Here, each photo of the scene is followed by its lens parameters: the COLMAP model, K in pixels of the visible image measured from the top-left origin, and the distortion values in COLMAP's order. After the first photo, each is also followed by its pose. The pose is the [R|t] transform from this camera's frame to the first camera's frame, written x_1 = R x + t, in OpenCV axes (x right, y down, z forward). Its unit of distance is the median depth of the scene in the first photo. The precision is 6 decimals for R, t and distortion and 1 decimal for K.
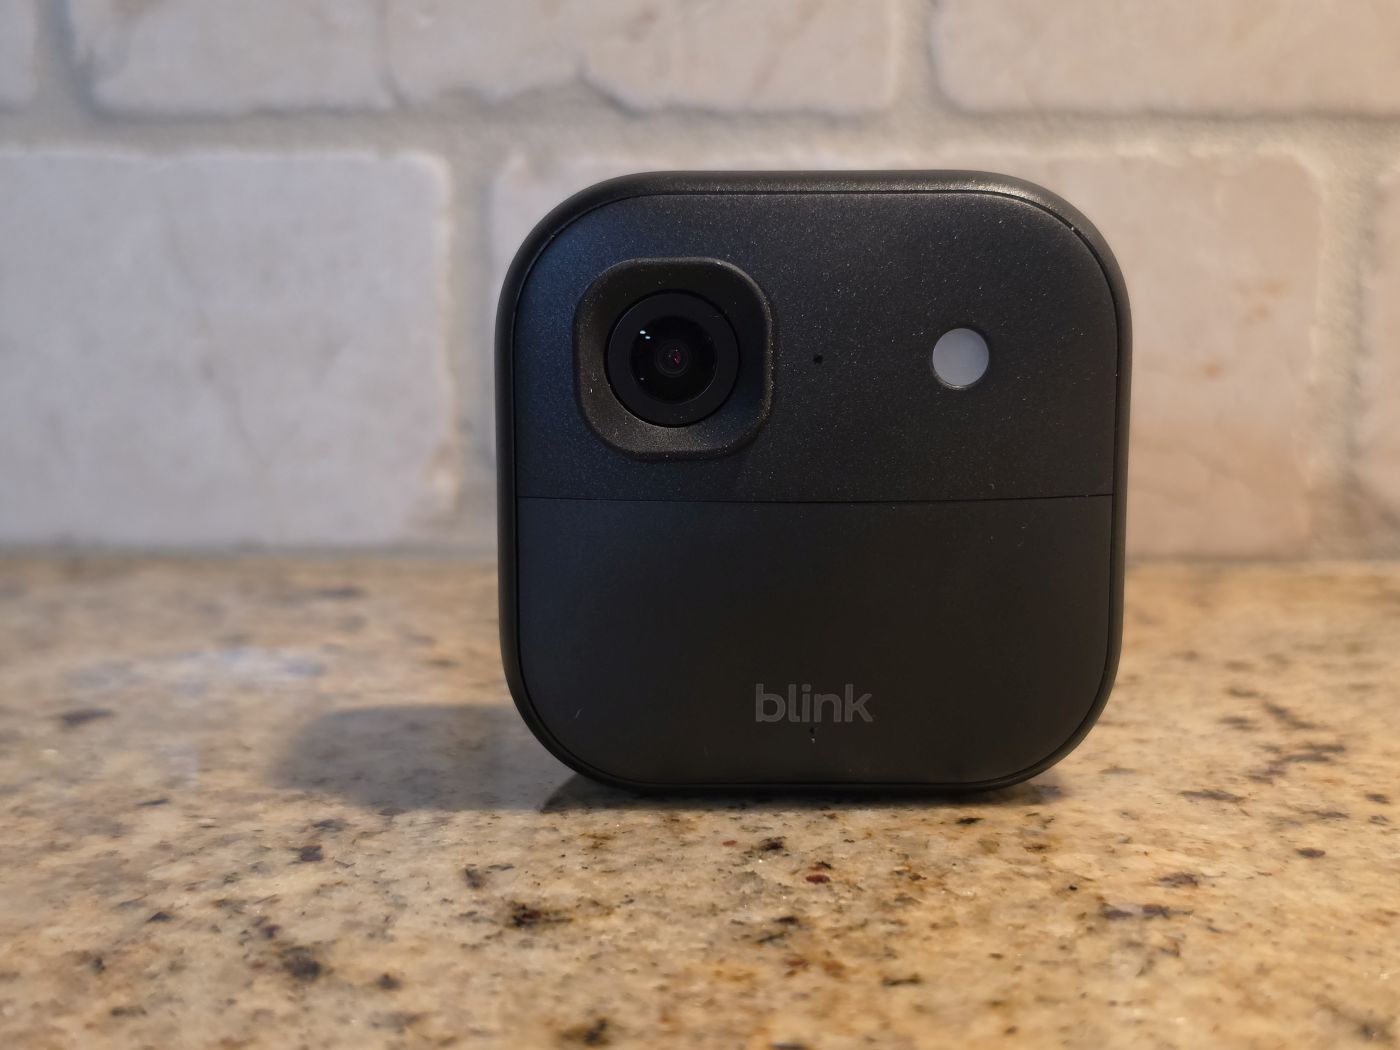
lens RADIAL K [[1883.0, 0, 703.4], [0, 1883.0, 524.5], [0, 0, 1]] dist [0.027371, 0.000000]
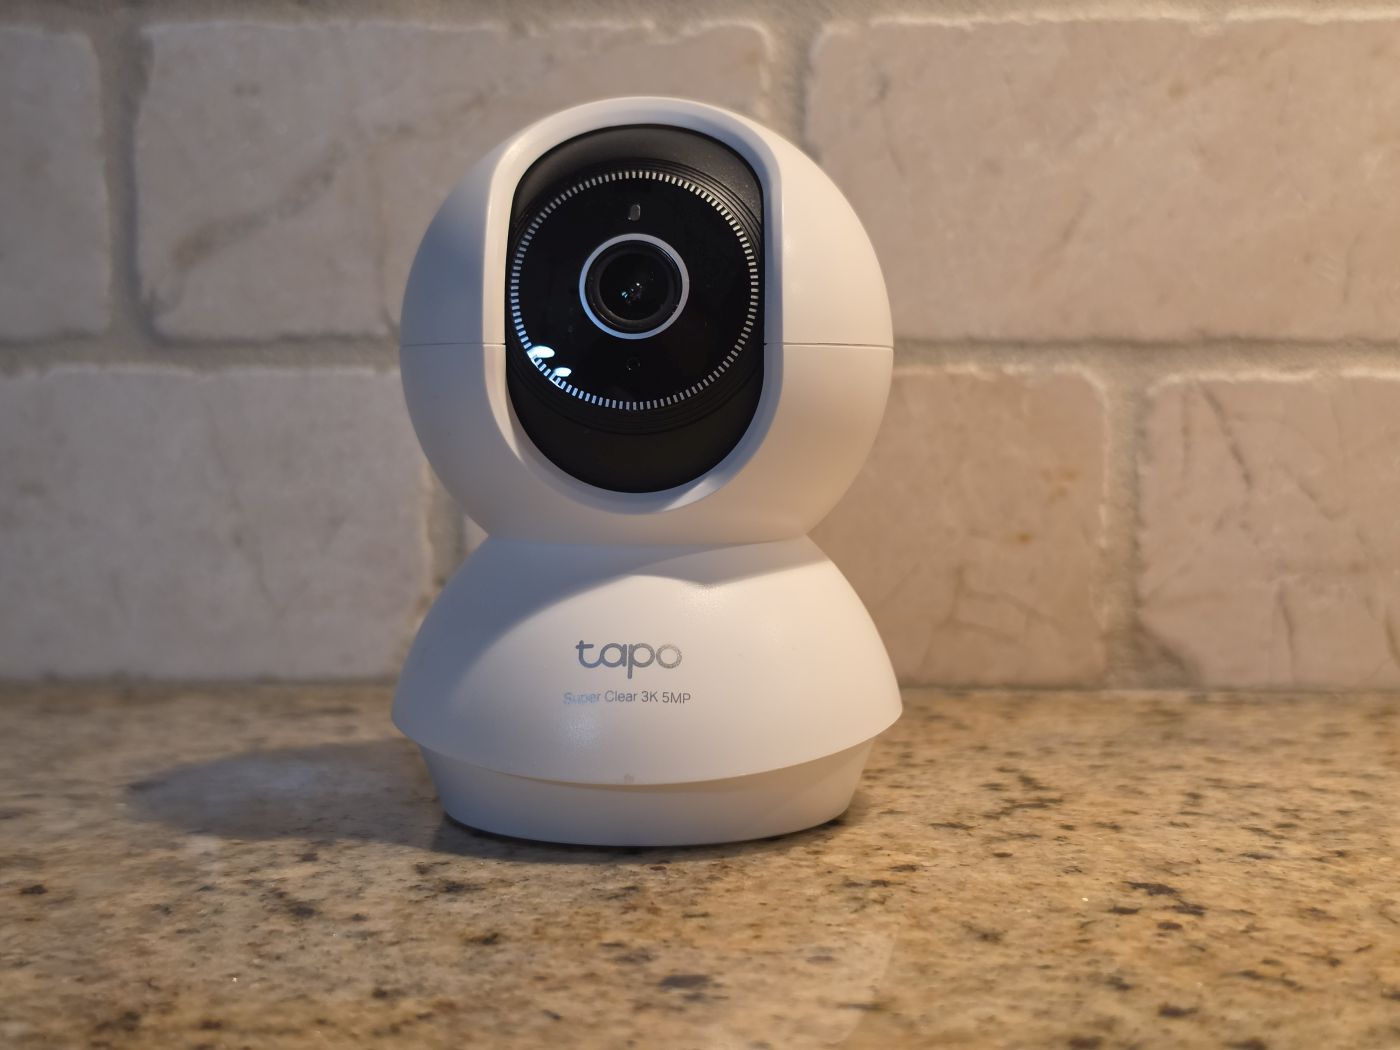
lens RADIAL K [[1883.0, 0, 740.3], [0, 1883.0, 526.6], [0, 0, 1]] dist [0.027371, 0.000000]
pose [[0.999922, -0.000594, 0.012440, 0.089724], [0.001884, 0.994583, -0.103930, 0.064265], [-0.012311, 0.103946, 0.994507, -0.403851]]
